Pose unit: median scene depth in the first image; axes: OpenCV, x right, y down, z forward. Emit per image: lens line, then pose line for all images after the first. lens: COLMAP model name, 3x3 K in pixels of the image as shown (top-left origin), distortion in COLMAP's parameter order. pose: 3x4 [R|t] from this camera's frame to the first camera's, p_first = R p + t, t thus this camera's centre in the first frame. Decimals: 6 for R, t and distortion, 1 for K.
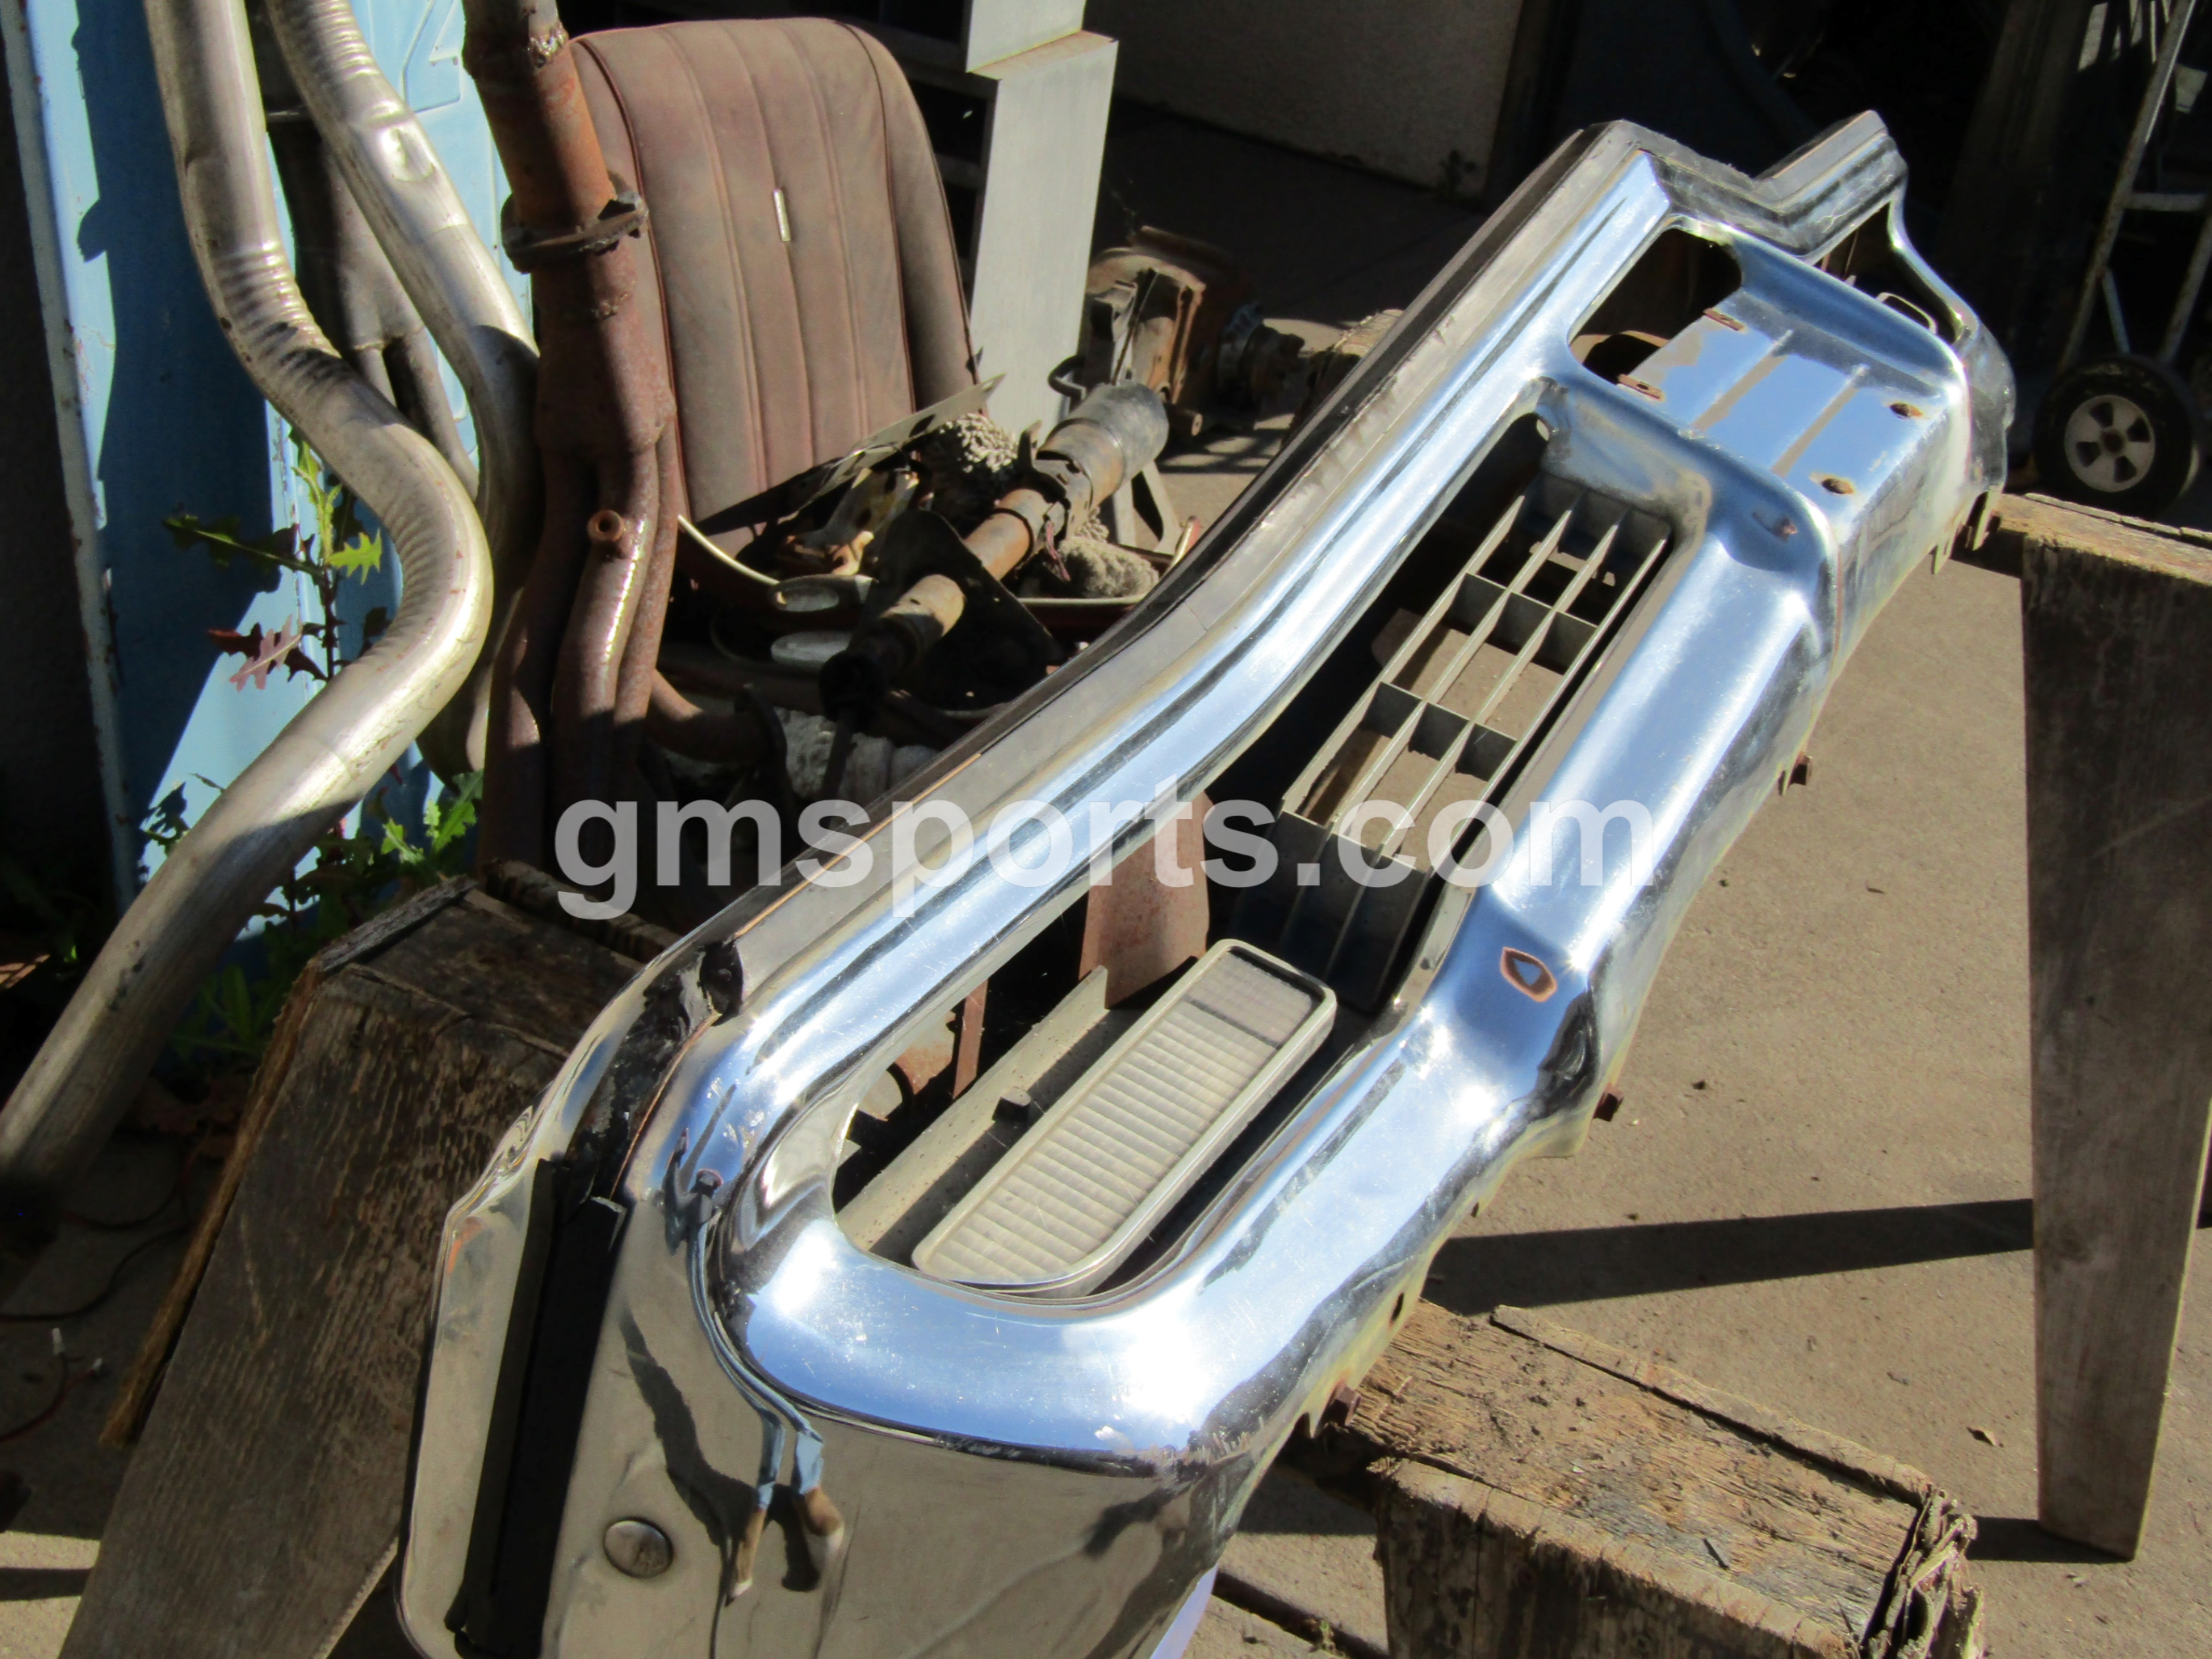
lens RADIAL K [[2984.3, 0, 1100.7], [0, 2984.3, 819.7], [0, 0, 1]] dist [0.009429, 0.000000]
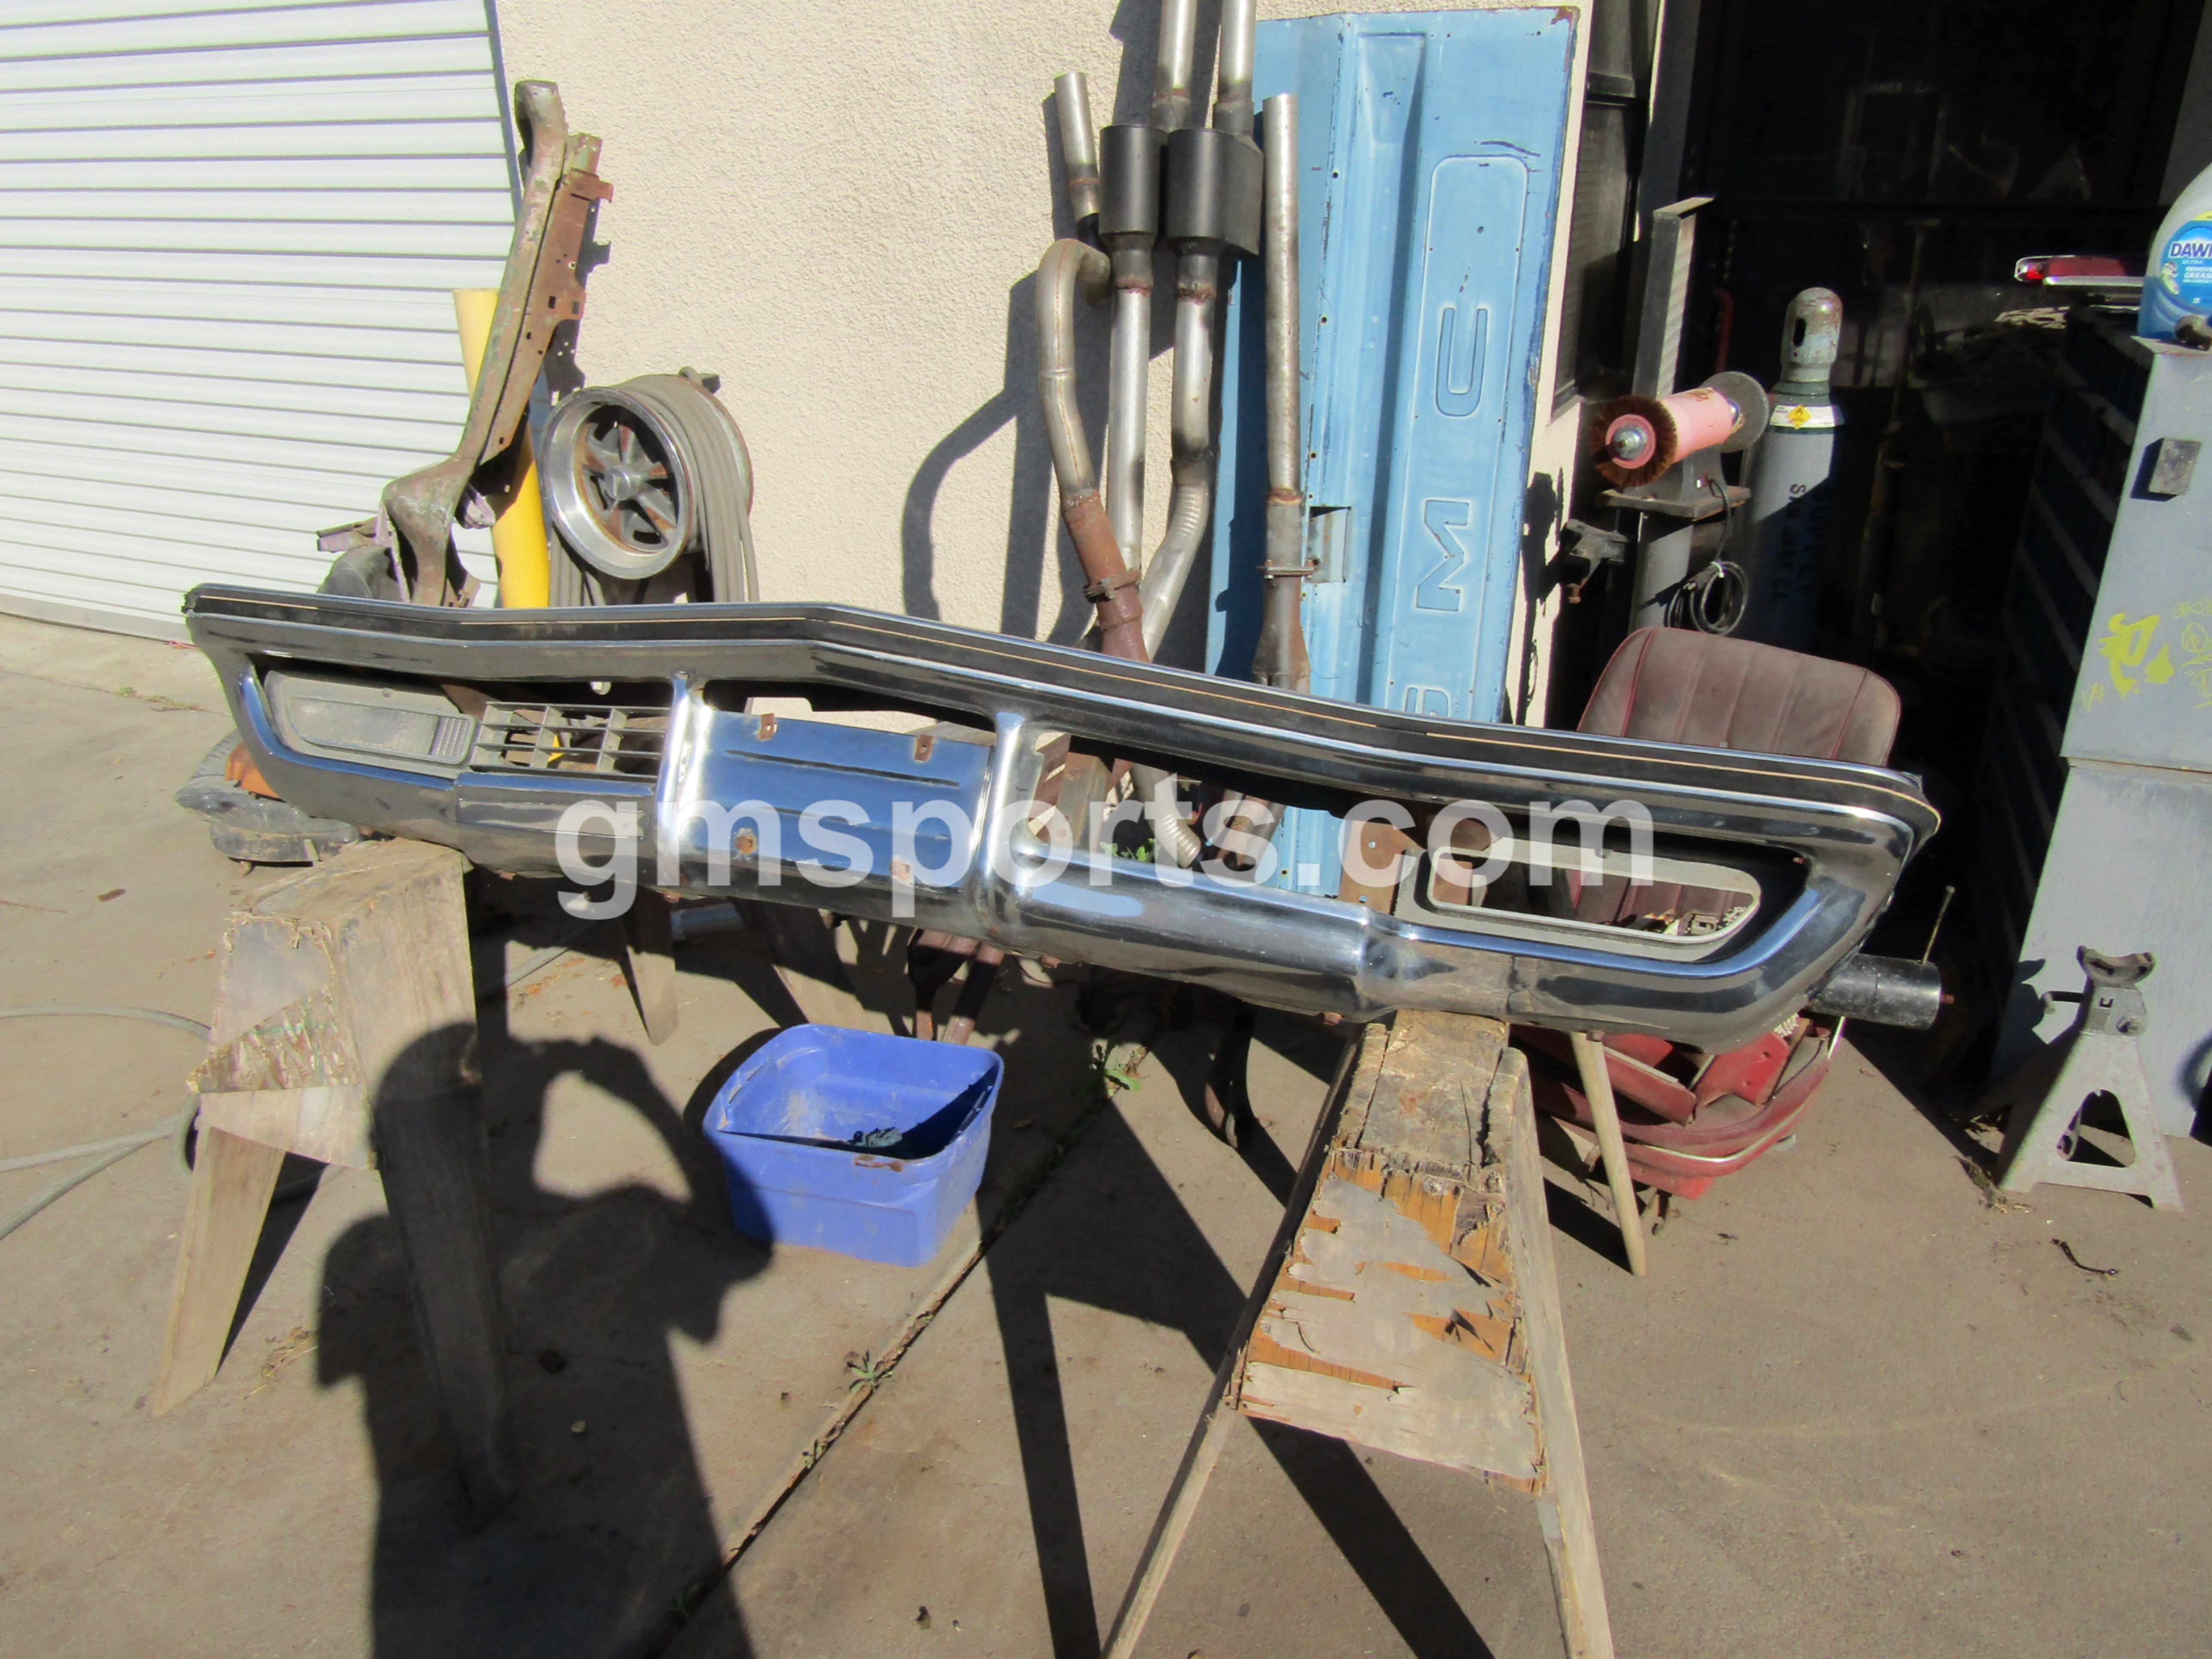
lens RADIAL K [[1569.4, 0, 1097.8], [0, 1569.4, 827.3], [0, 0, 1]] dist [-0.004843, -0.005212]
pose [[0.087601, 0.274185, -0.957679, 0.906420], [-0.459350, 0.864181, 0.205399, -0.247738], [0.883925, 0.421917, 0.201650, 0.710518]]
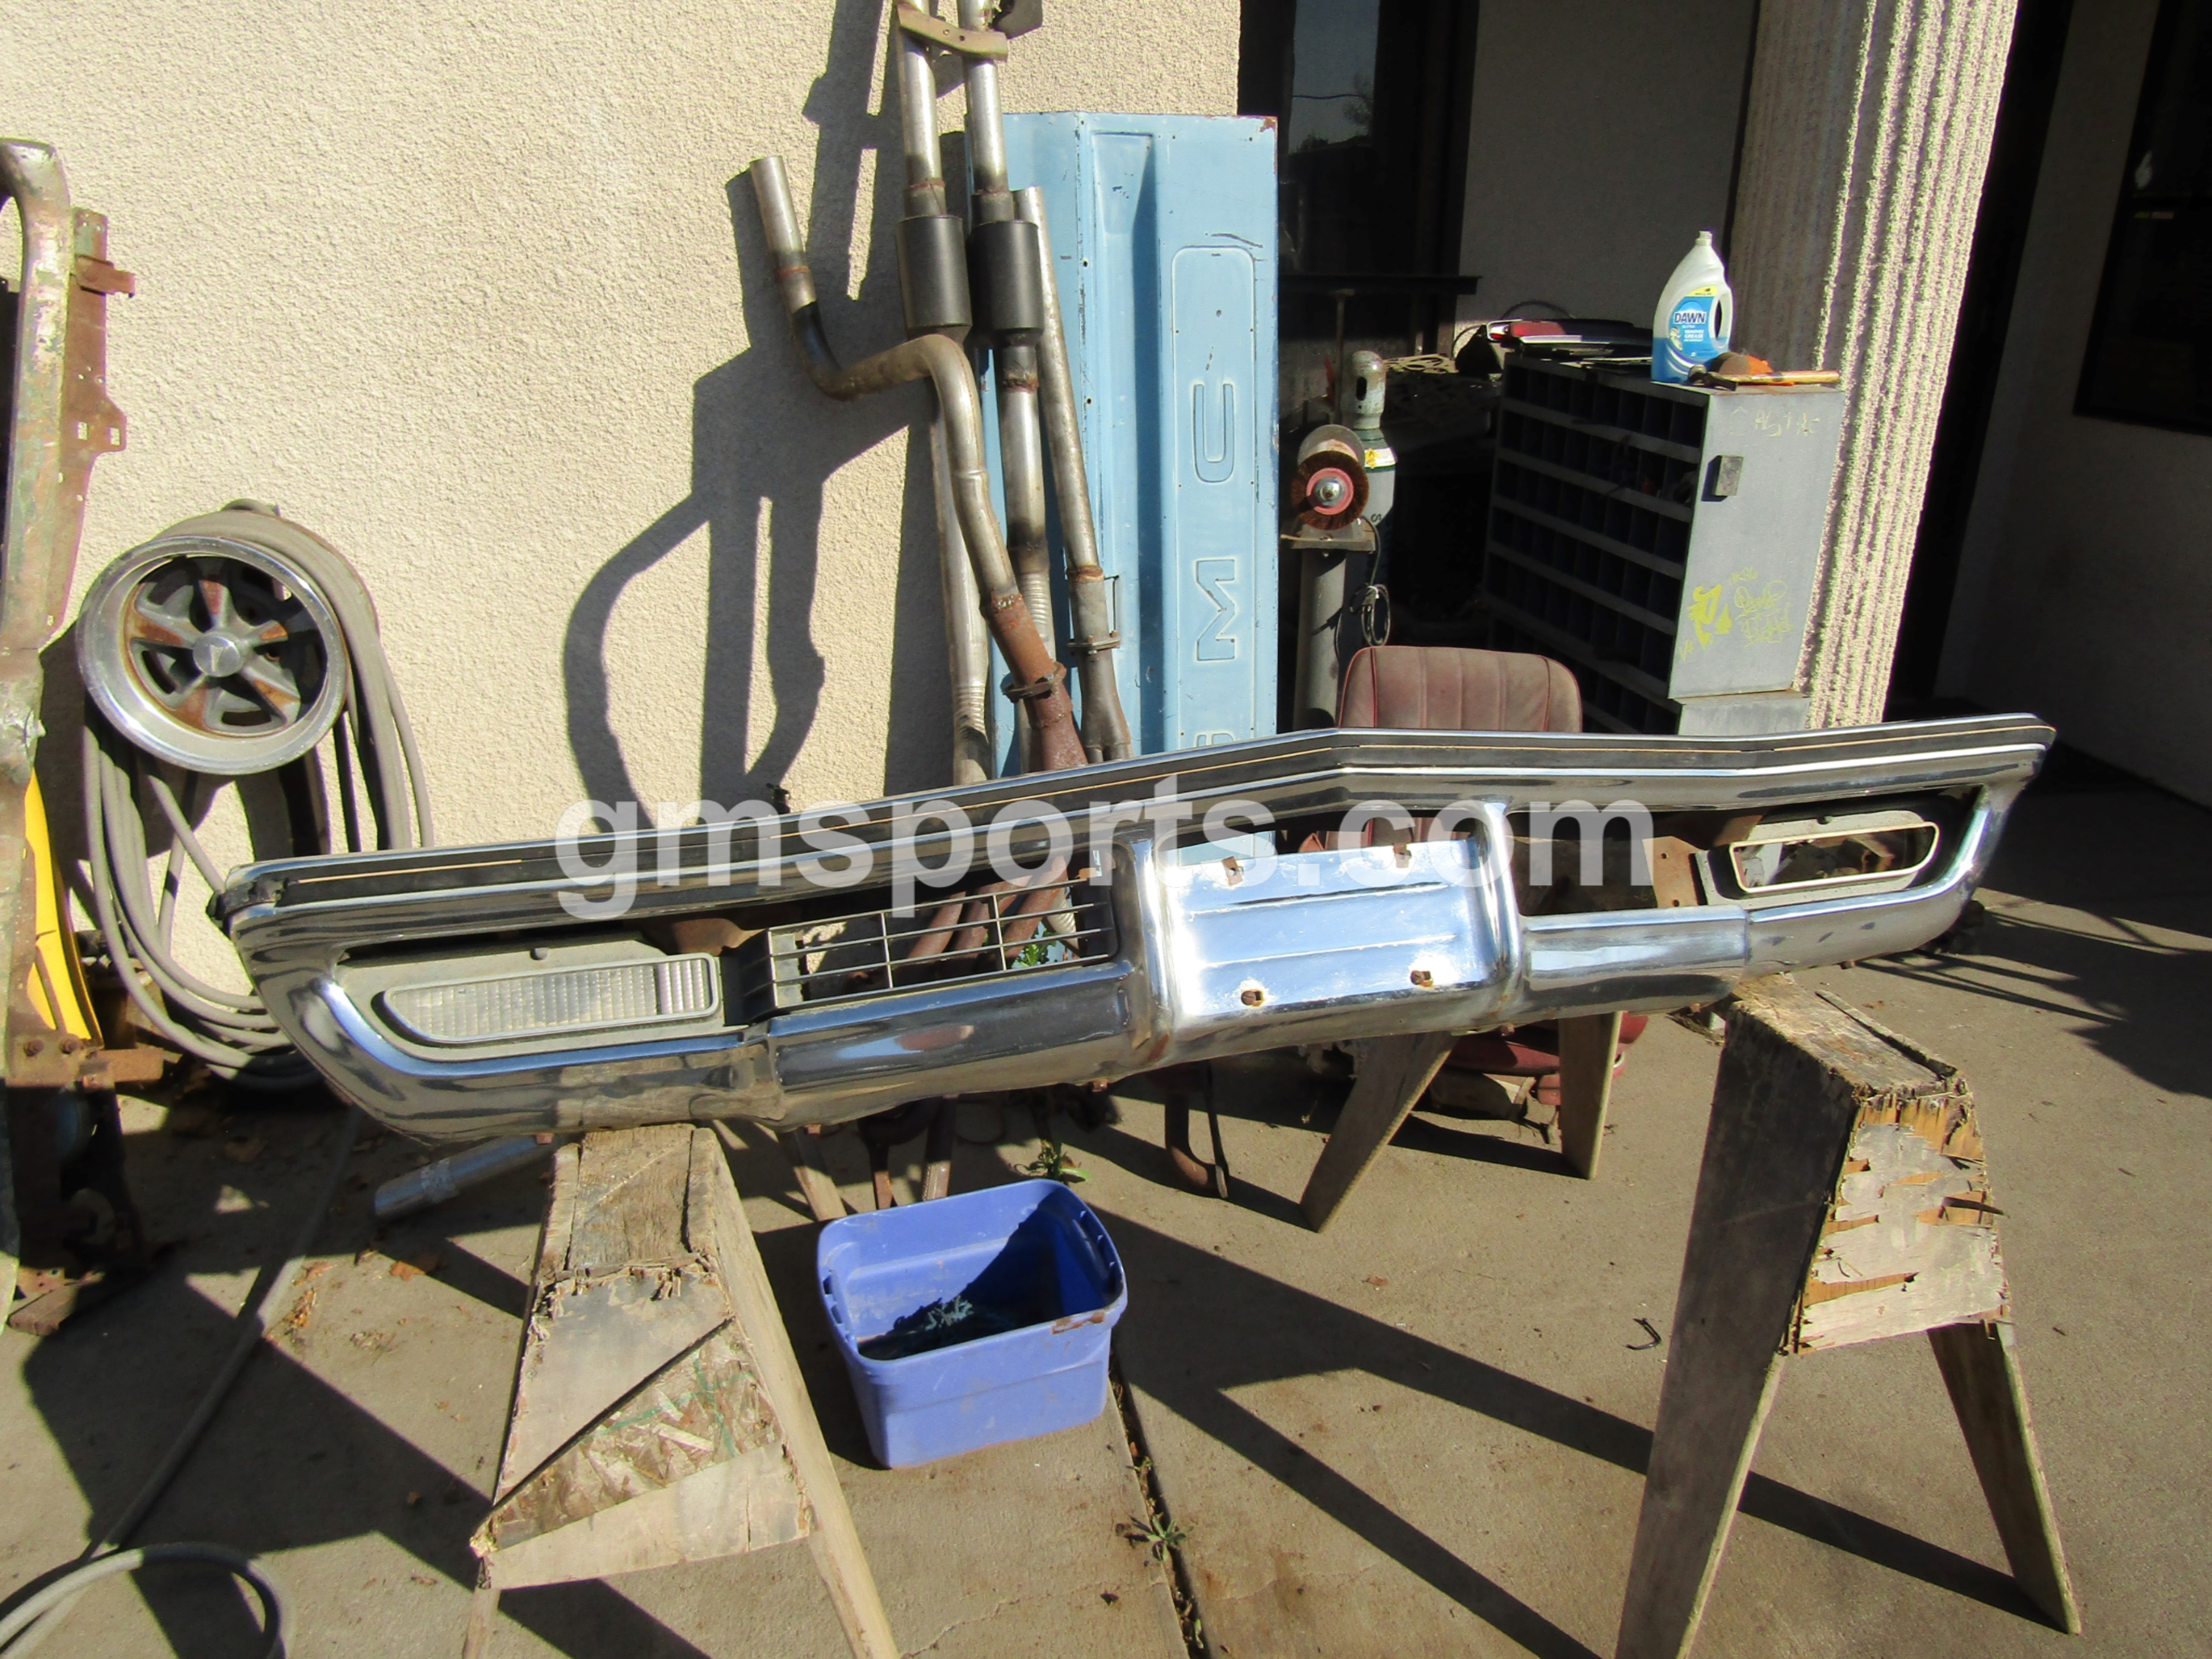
lens RADIAL K [[1569.4, 0, 1098.4], [0, 1569.4, 827.1], [0, 0, 1]] dist [-0.004843, -0.005212]
pose [[0.648351, 0.164805, -0.743290, 0.662101], [-0.296459, 0.953884, -0.047095, -0.045417], [0.701251, 0.250889, 0.667309, 0.219950]]
